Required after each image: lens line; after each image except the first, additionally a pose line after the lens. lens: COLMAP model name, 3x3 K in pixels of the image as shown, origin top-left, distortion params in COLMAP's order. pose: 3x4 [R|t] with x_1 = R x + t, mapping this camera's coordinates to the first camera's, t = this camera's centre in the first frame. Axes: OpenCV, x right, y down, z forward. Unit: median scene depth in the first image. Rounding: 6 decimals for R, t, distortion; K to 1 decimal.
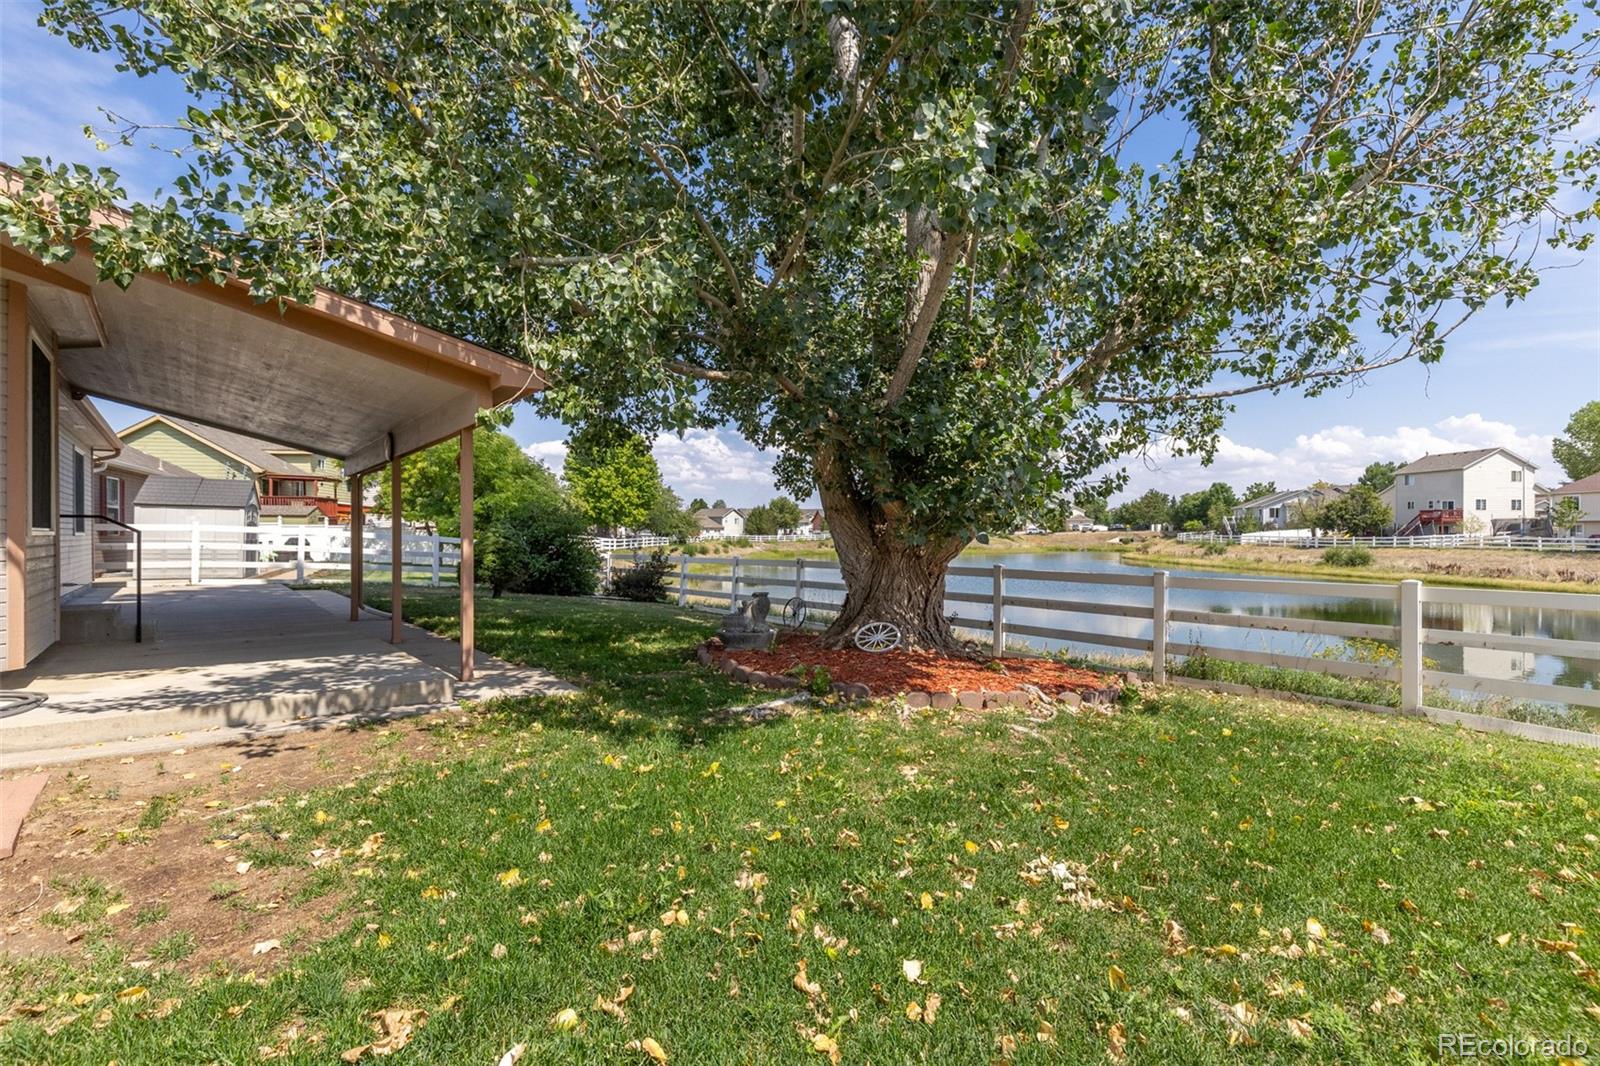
lens RADIAL K [[732.1, 0, 794.6], [0, 732.1, 526.3], [0, 0, 1]] dist [0.003319, 0.000224]
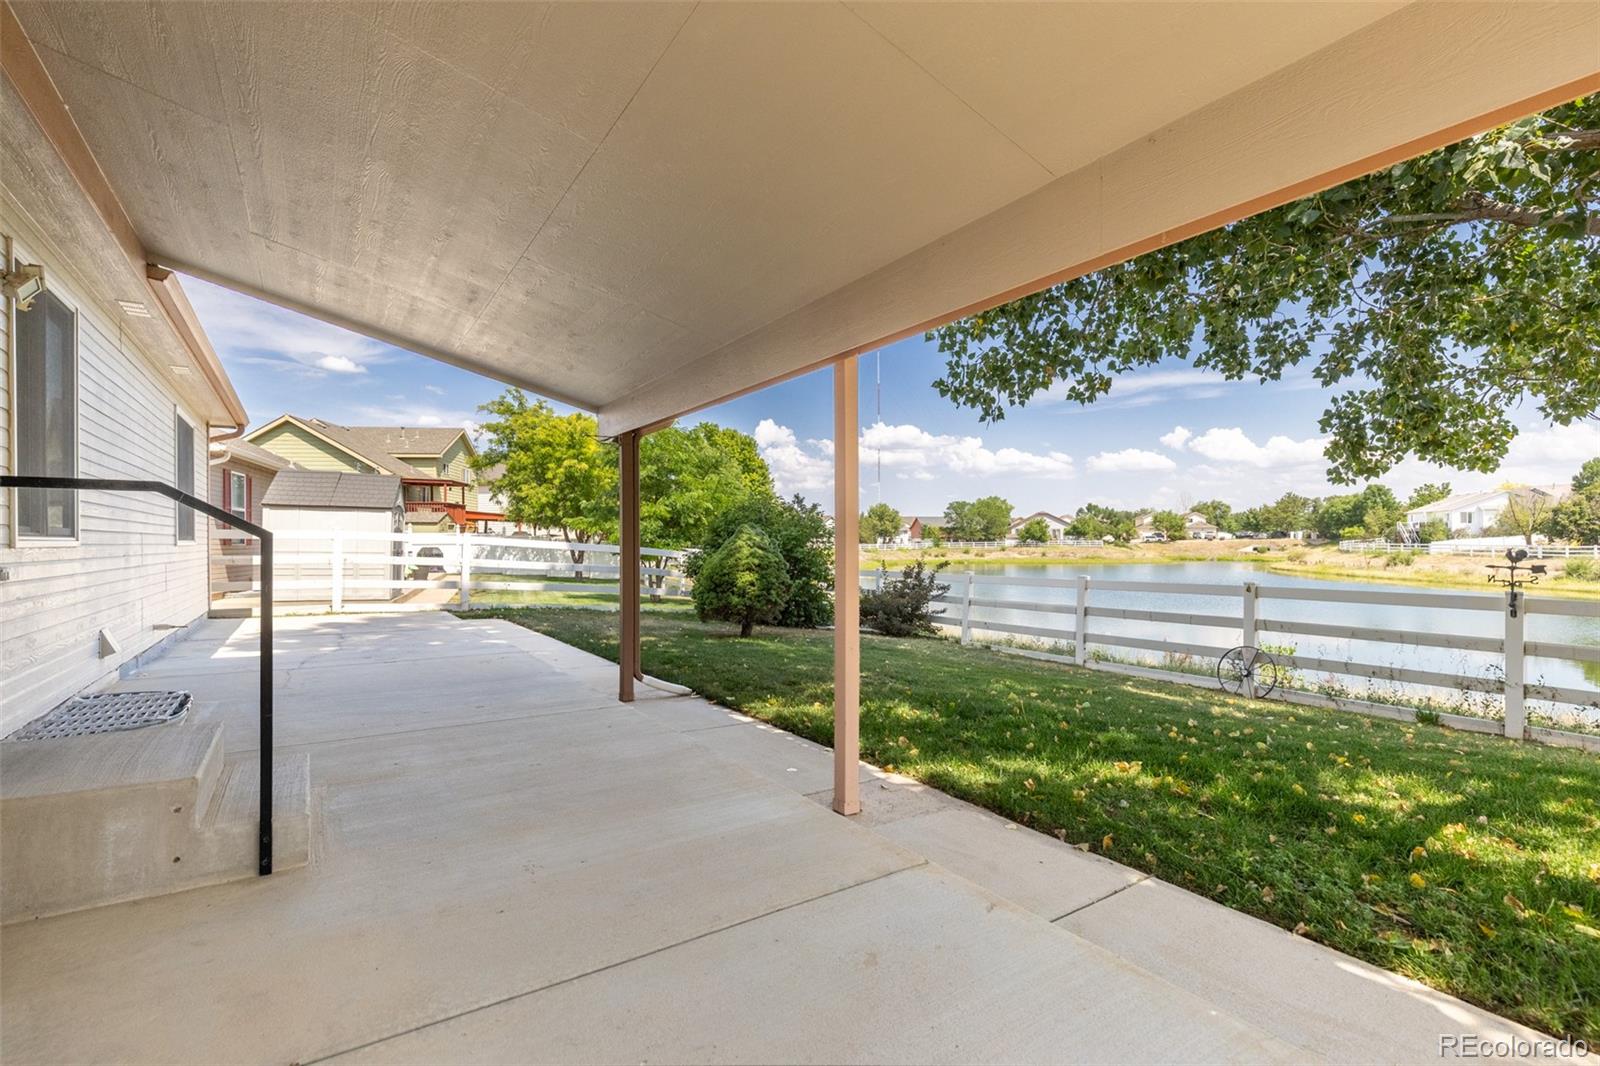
lens RADIAL K [[730.6, 0, 795.7], [0, 730.6, 530.8], [0, 0, 1]] dist [0.002059, 0.000443]
pose [[0.994584, -0.002346, -0.103913, -0.125864], [0.001788, 0.999984, -0.005455, 0.001193], [0.103924, 0.005239, 0.994571, 0.141004]]
